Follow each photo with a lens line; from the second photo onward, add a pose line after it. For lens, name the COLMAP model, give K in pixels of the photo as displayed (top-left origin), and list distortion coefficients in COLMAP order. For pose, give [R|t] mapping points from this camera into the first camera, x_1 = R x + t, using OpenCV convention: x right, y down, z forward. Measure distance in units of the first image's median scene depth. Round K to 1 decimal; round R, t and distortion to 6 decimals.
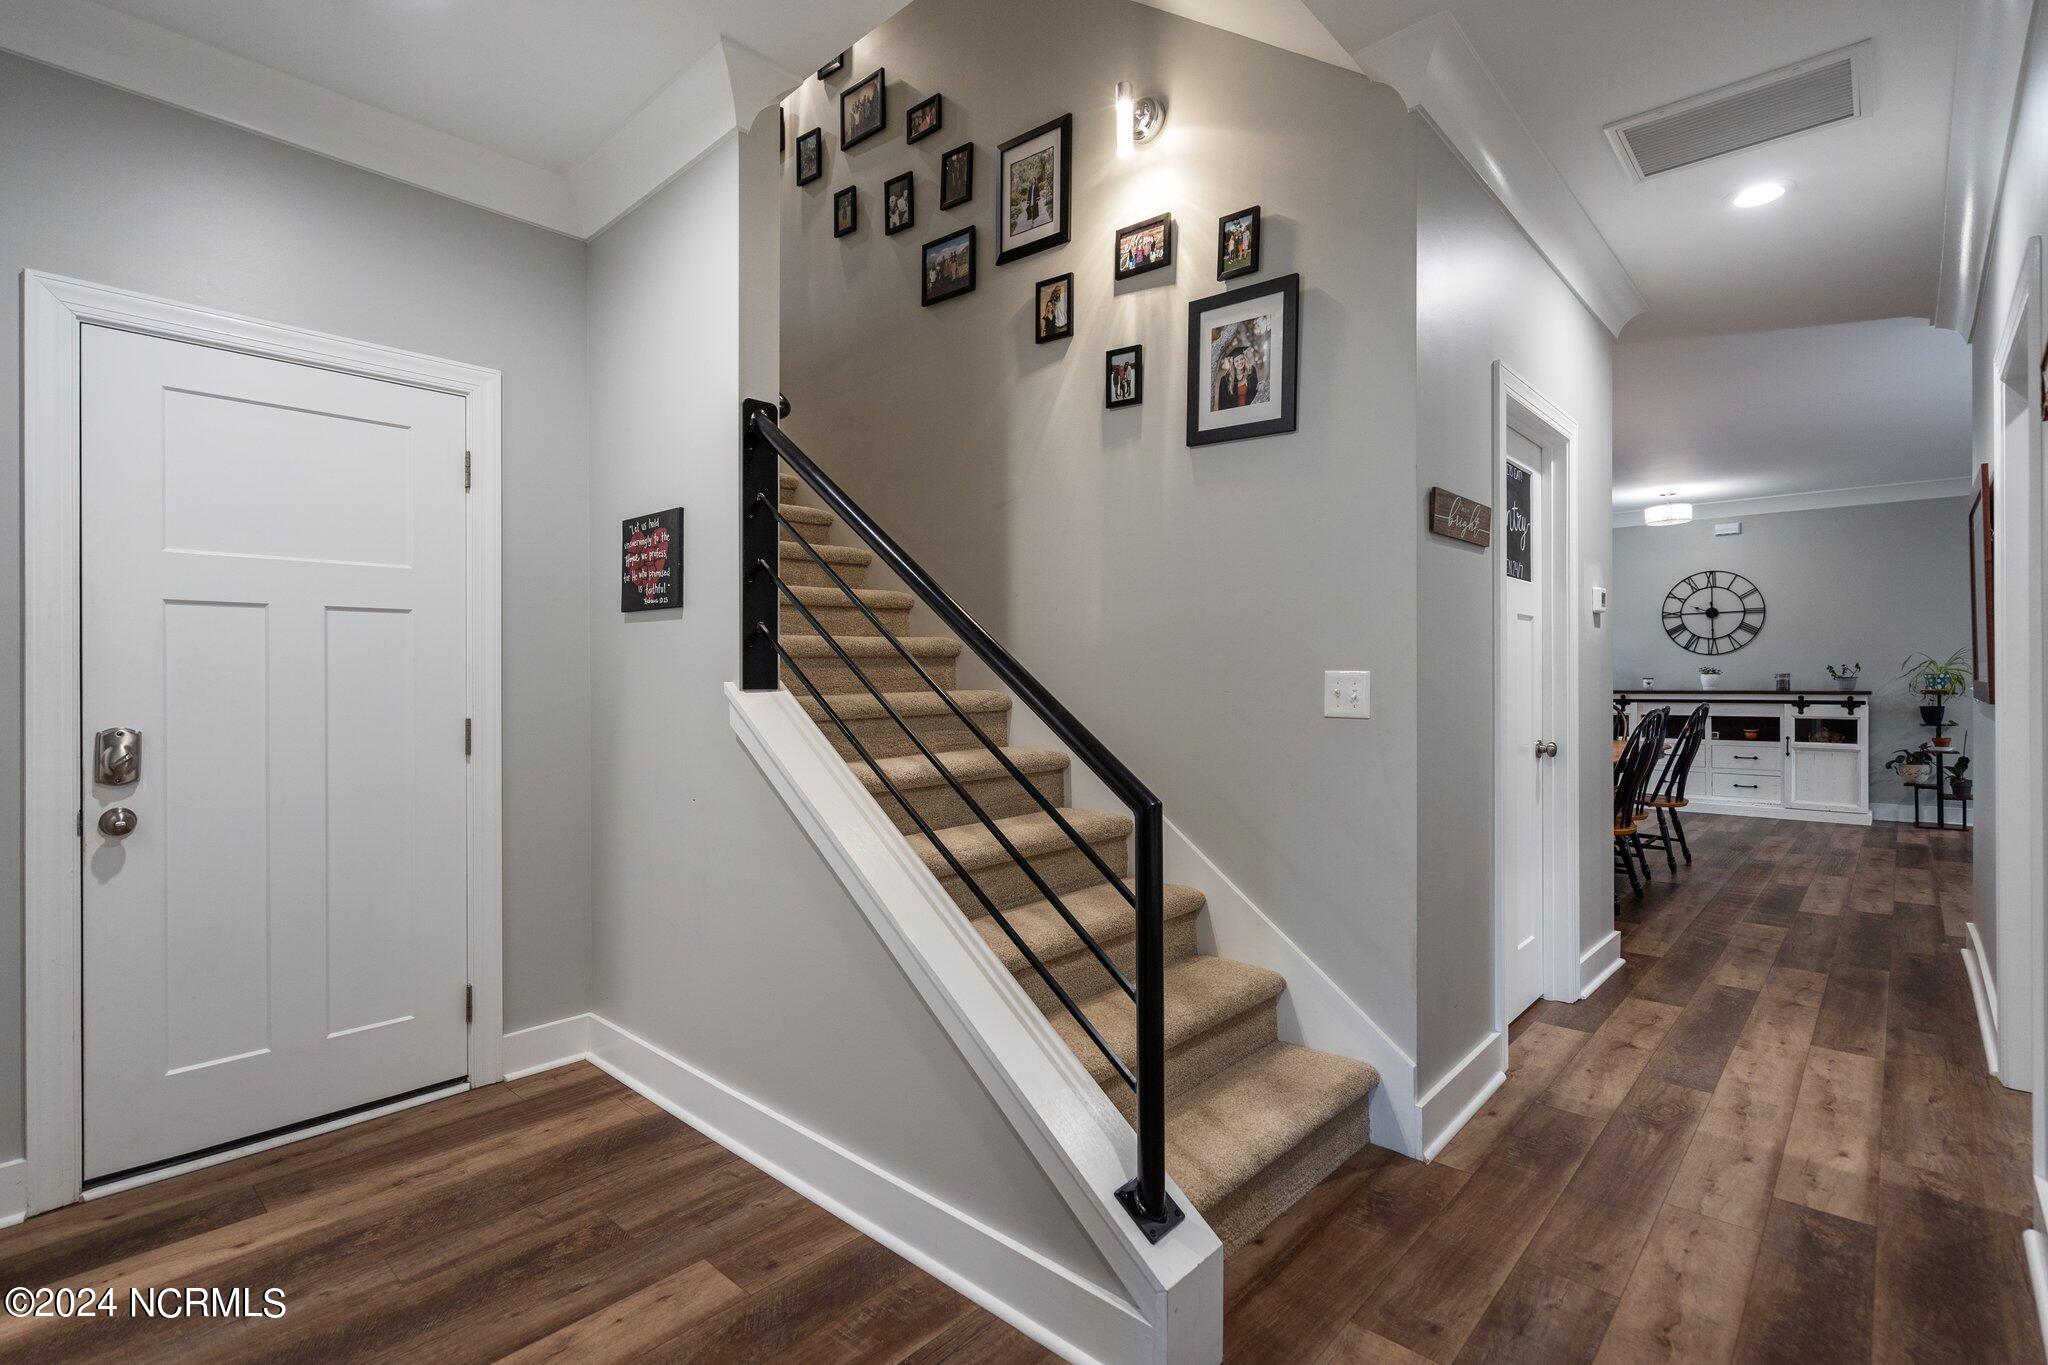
lens RADIAL K [[952.1, 0, 1021.4], [0, 952.1, 681.6], [0, 0, 1]] dist [-0.000624, -0.000160]
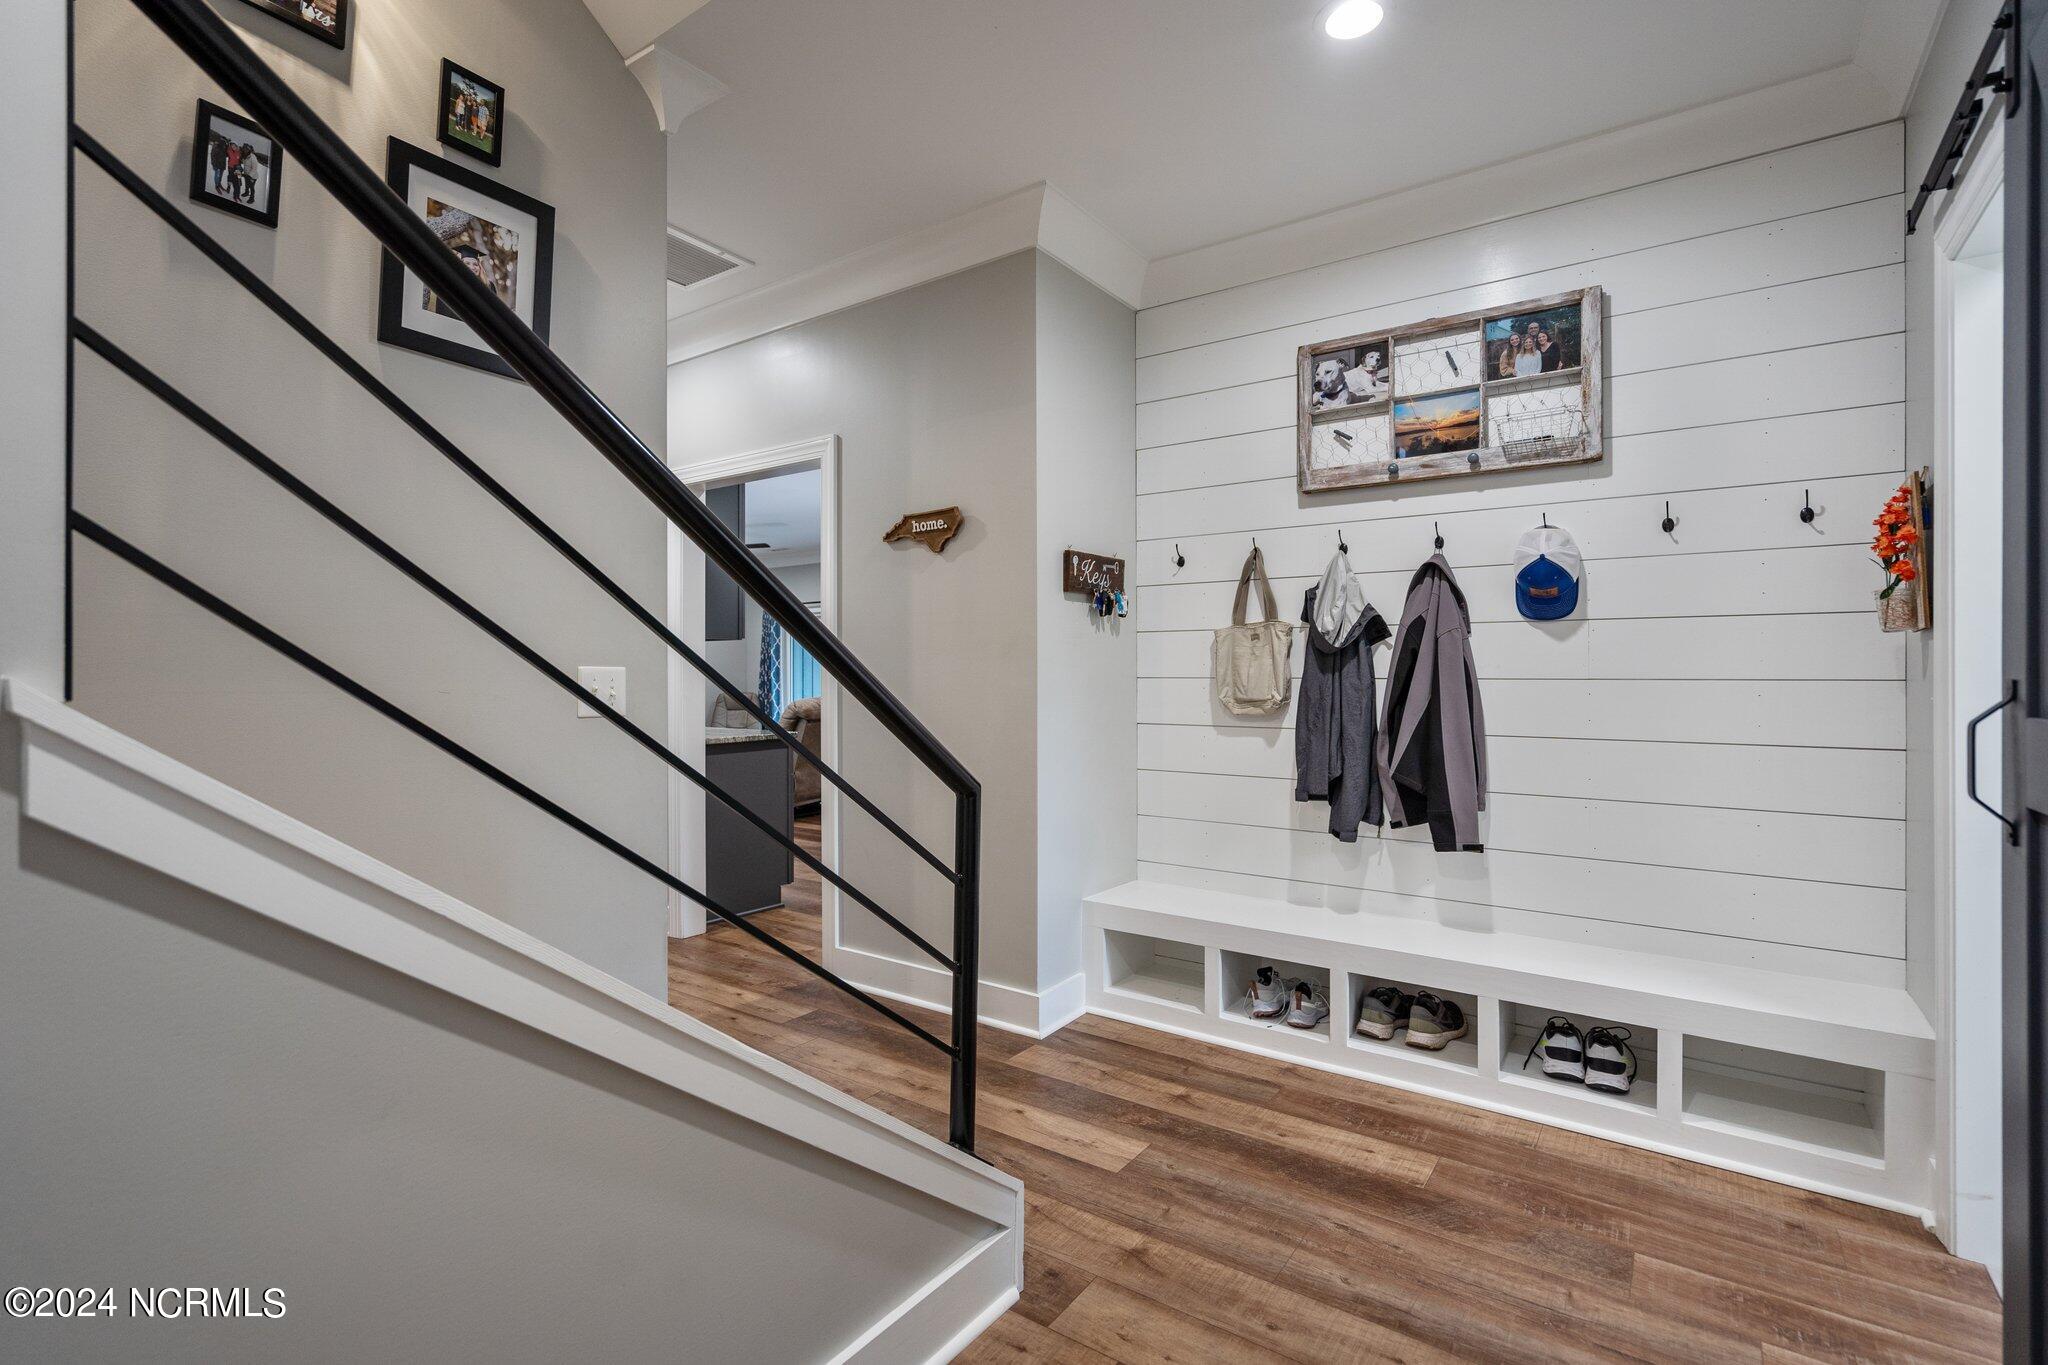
lens RADIAL K [[952.1, 0, 1021.4], [0, 952.1, 681.6], [0, 0, 1]] dist [-0.000624, -0.000160]
pose [[-0.113942, -0.003792, 0.993480, -0.607649], [0.003325, 0.999986, 0.004198, 0.001052], [-0.993482, 0.003781, -0.113927, 0.659542]]
